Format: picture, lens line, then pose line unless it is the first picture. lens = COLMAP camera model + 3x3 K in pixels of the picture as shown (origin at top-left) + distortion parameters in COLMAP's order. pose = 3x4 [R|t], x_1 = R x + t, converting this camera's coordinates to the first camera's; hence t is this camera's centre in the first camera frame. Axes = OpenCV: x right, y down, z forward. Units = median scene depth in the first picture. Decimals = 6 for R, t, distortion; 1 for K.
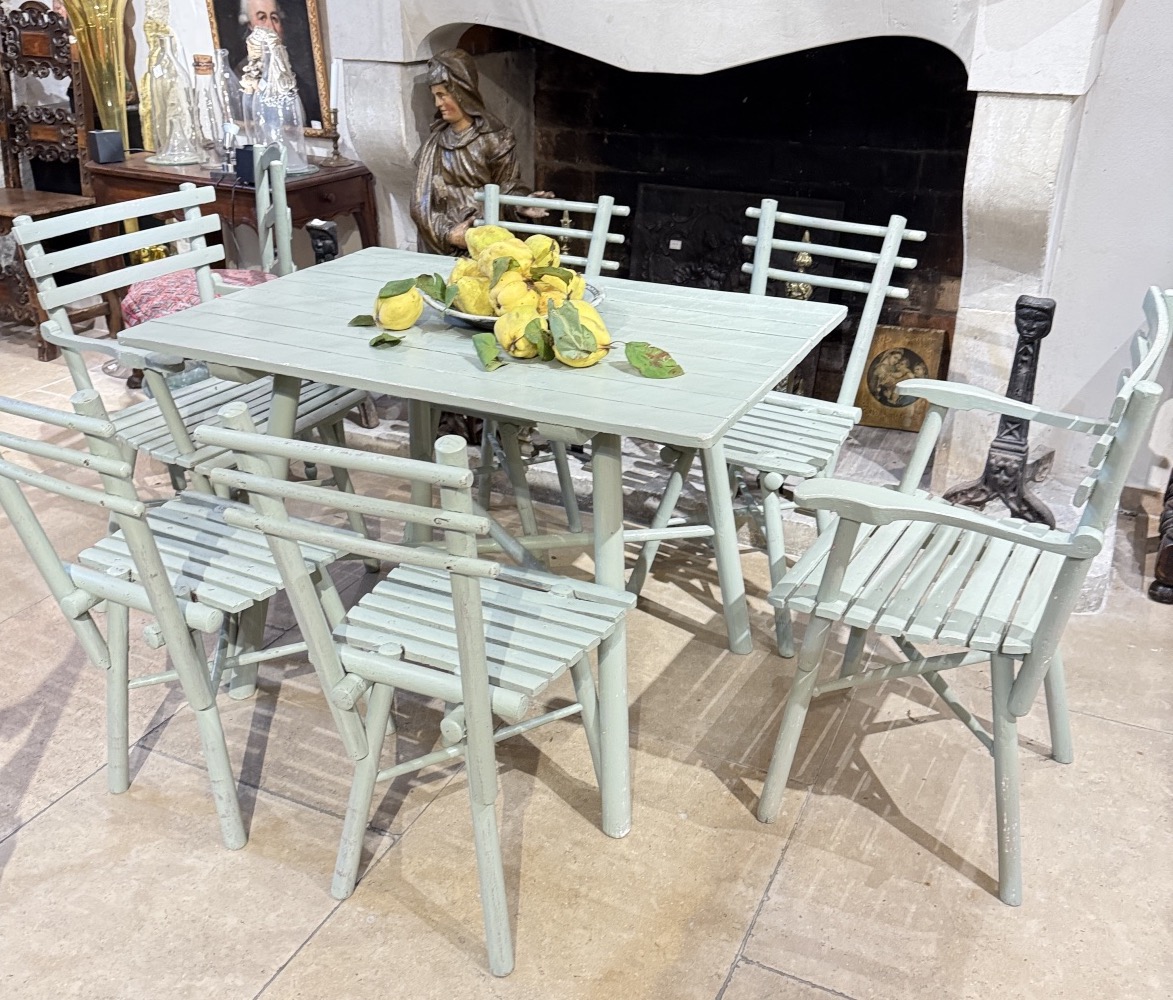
lens RADIAL K [[1144.0, 0, 586.5], [0, 1144.0, 500.0], [0, 0, 1]] dist [0.002569, 0.000378]
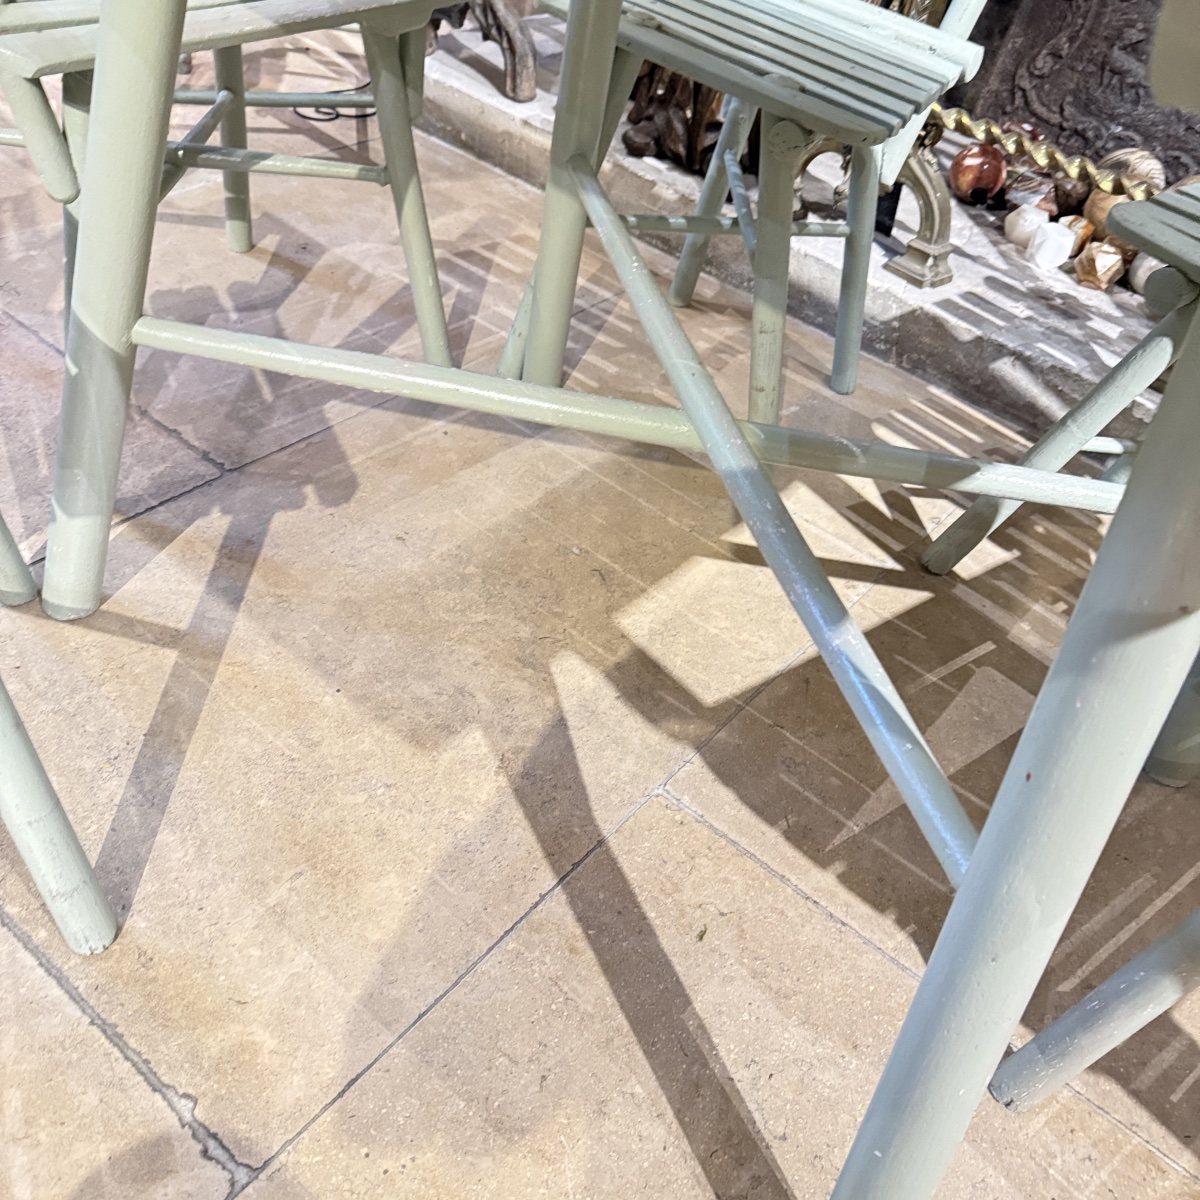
lens RADIAL K [[1057.9, 0, 600.0], [0, 1057.9, 600.0], [0, 0, 1]] dist [0.030276, -0.004850]
pose [[0.962346, 0.258974, -0.082593, -0.048450], [-0.222402, 0.924846, 0.308540, -0.007911], [0.156290, -0.278553, 0.947619, 0.482699]]
